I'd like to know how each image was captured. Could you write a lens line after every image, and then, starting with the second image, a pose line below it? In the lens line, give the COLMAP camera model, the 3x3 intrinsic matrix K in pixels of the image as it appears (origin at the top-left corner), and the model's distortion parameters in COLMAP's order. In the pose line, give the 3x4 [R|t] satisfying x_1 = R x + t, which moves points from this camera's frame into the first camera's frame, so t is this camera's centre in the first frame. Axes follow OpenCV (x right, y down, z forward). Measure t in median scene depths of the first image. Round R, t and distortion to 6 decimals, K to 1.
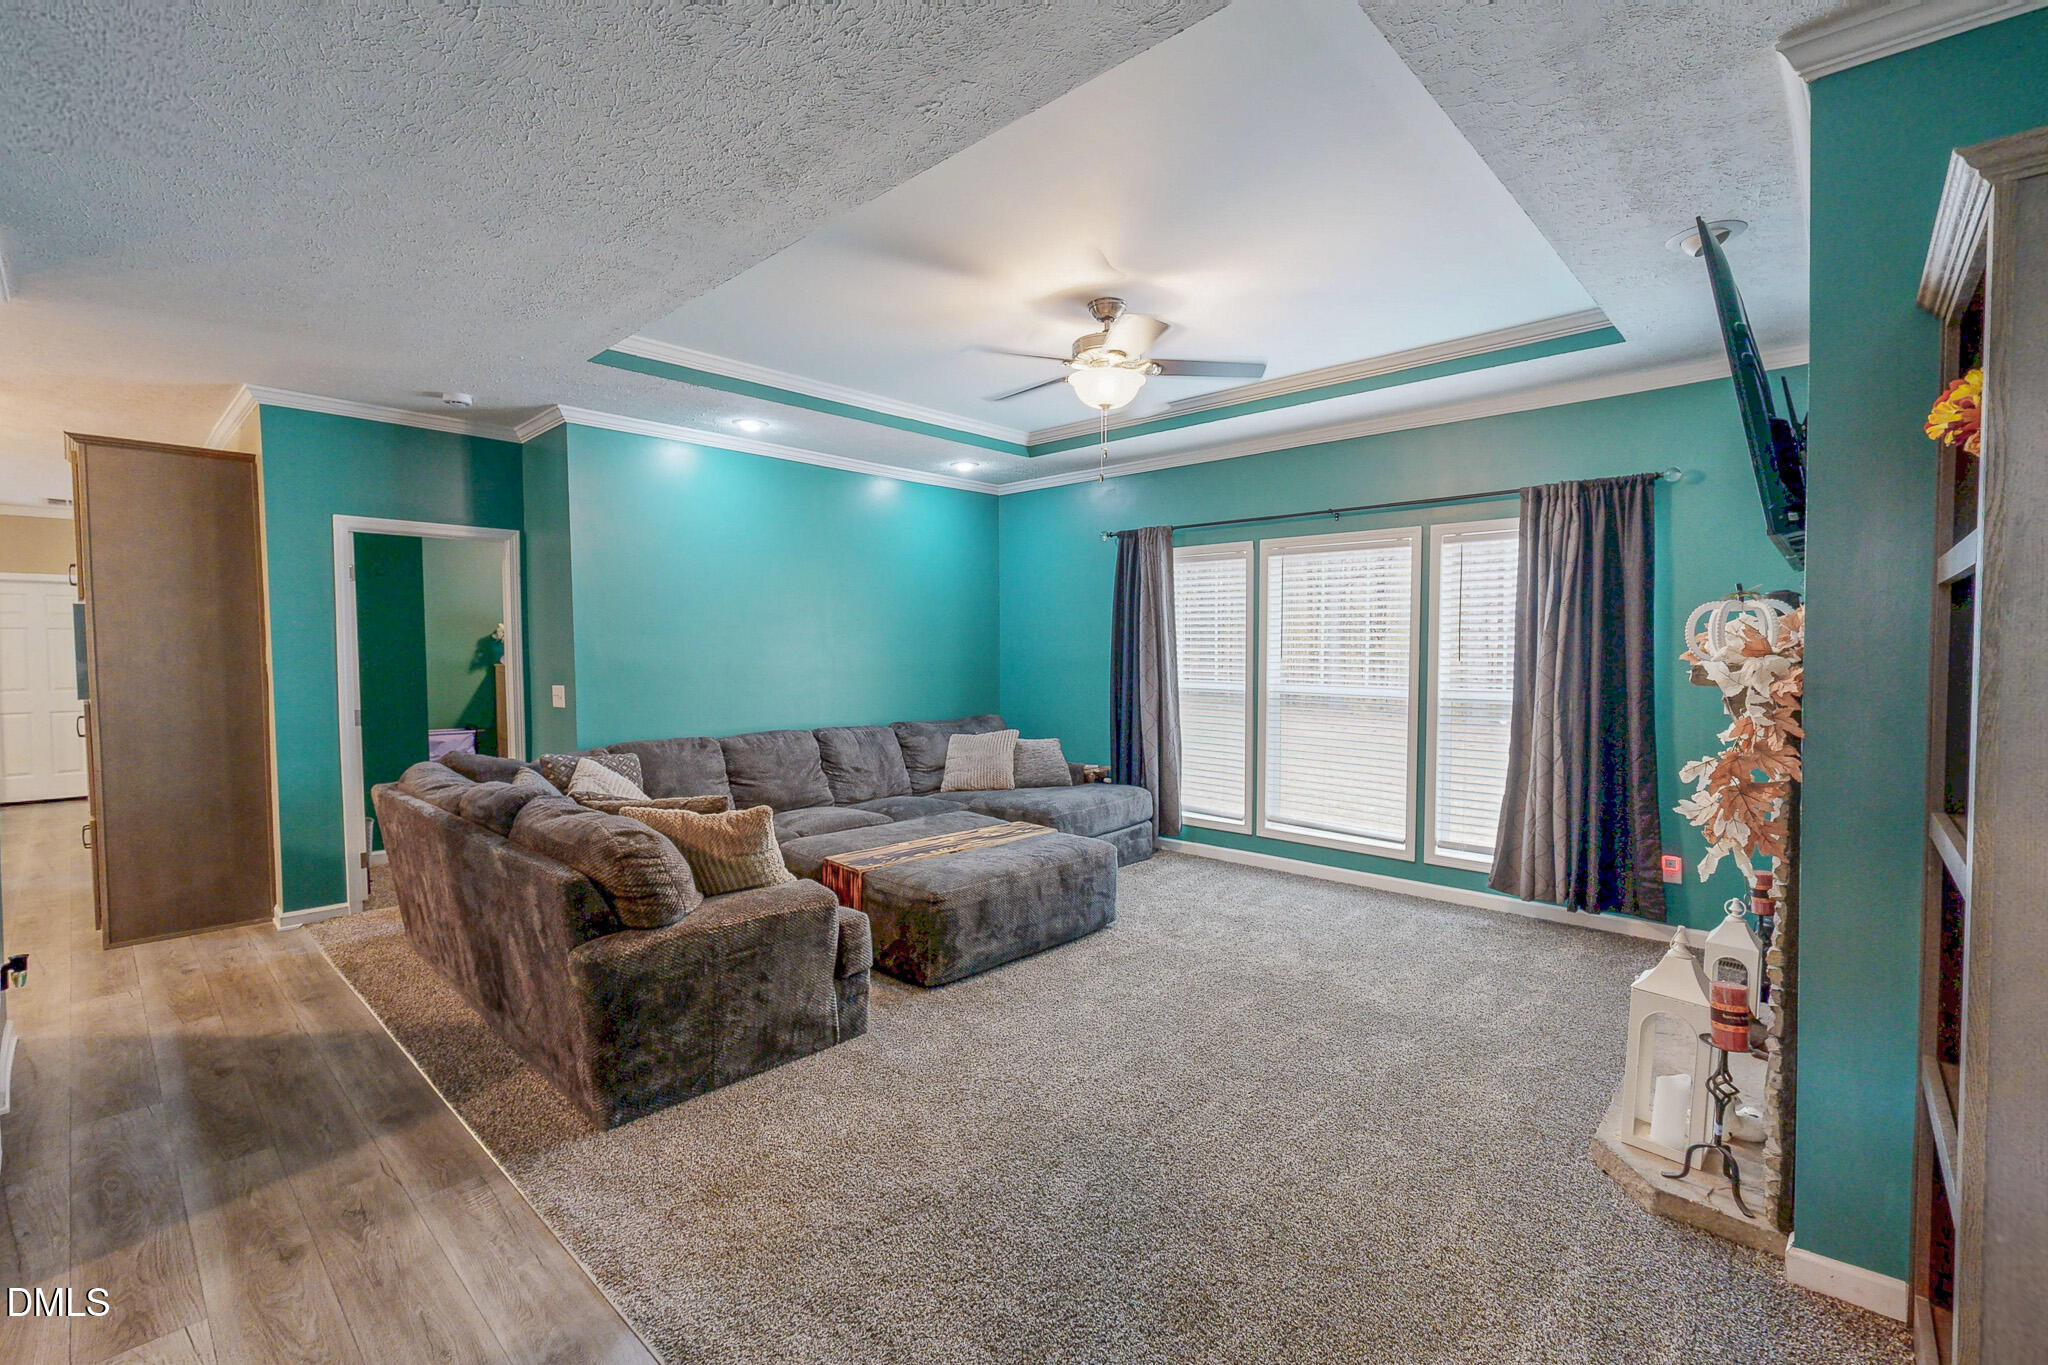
lens RADIAL K [[890.7, 0, 1023.1], [0, 890.7, 684.7], [0, 0, 1]] dist [0.001326, -0.000528]
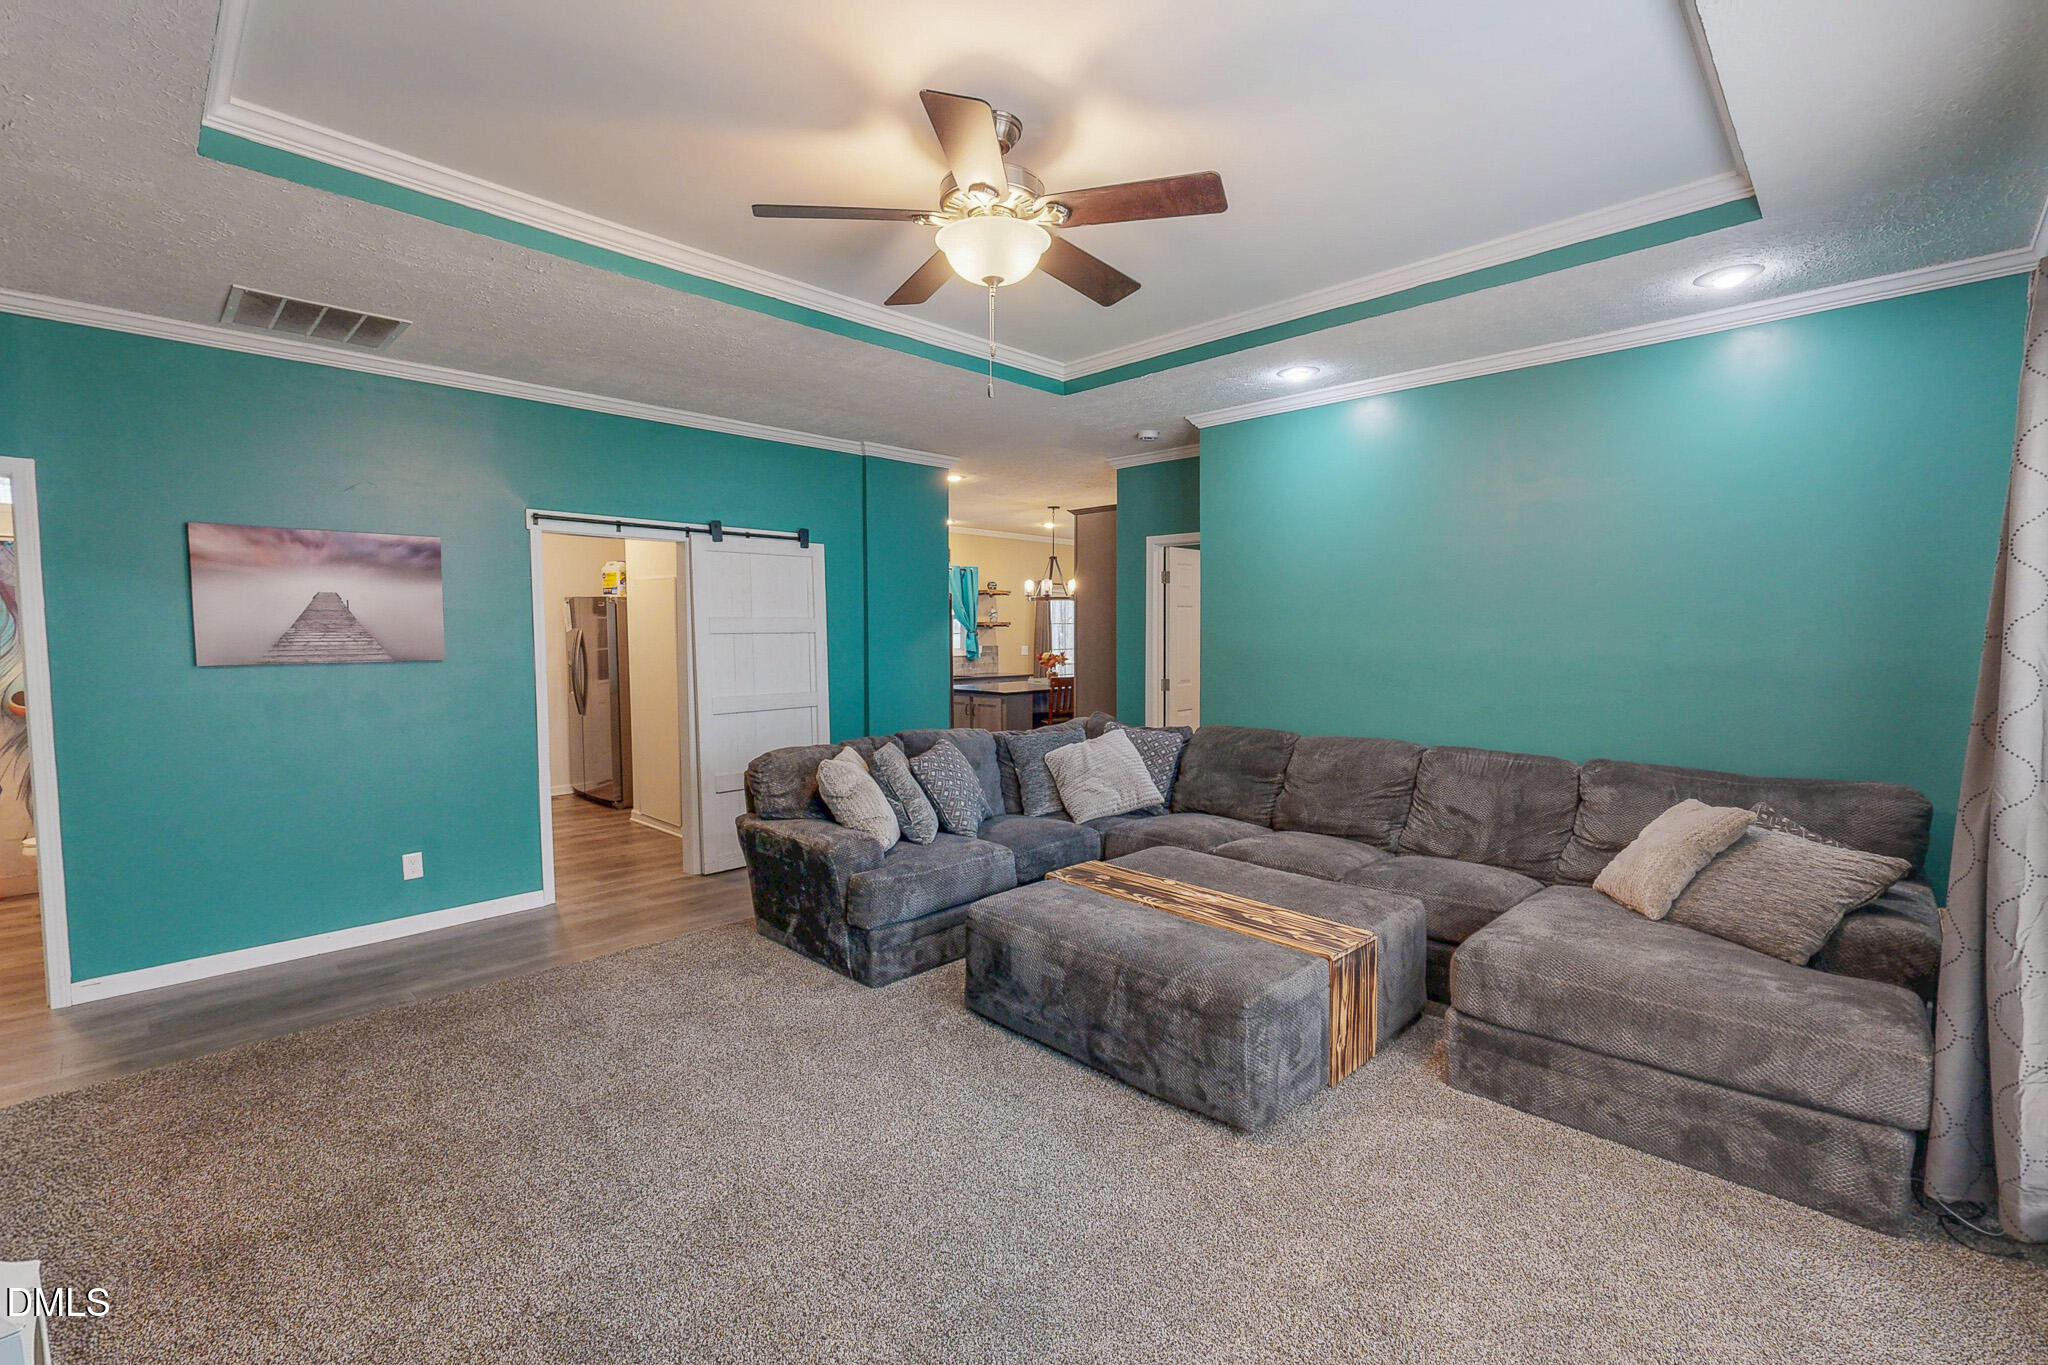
lens RADIAL K [[890.7, 0, 1023.1], [0, 890.7, 684.7], [0, 0, 1]] dist [0.001326, -0.000528]
pose [[-0.011824, 0.058275, -0.998231, 0.708761], [-0.043773, 0.997313, 0.058740, -0.041368], [0.998972, 0.044390, -0.009242, 0.943994]]
